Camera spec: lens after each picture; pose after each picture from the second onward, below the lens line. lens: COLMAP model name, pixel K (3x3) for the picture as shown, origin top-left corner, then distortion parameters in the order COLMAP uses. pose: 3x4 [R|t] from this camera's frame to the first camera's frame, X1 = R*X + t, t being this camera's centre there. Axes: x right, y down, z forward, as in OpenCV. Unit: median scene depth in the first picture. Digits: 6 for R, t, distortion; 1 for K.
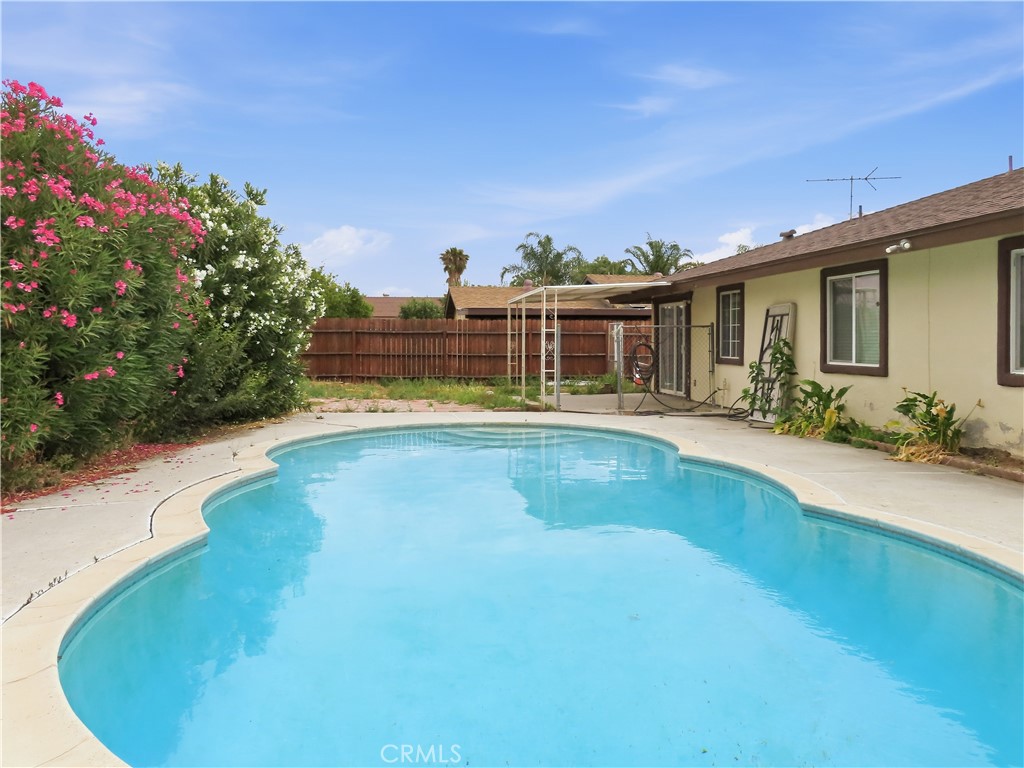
lens RADIAL K [[770.2, 0, 510.6], [0, 770.2, 379.6], [0, 0, 1]] dist [0.004130, 0.012955]
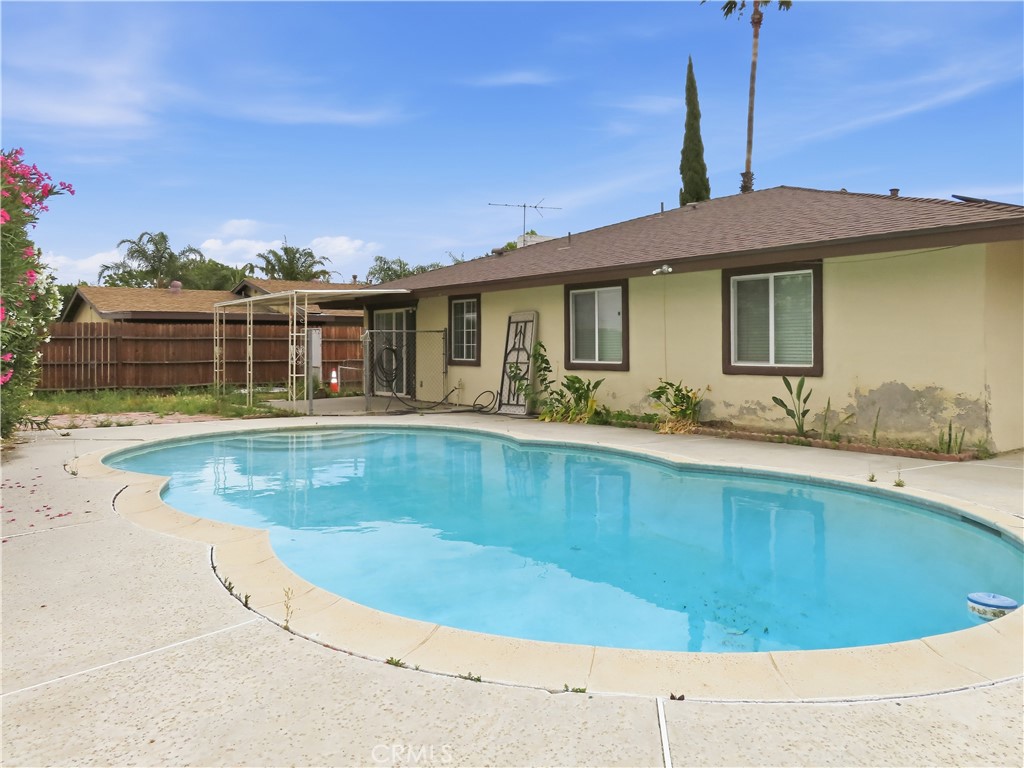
lens RADIAL K [[770.2, 0, 513.4], [0, 770.2, 378.6], [0, 0, 1]] dist [0.004130, 0.012955]
pose [[0.880254, -0.027668, 0.473696, -0.184421], [0.032145, 0.999482, -0.001356, 0.002738], [-0.473413, 0.016421, 0.880688, -0.016128]]
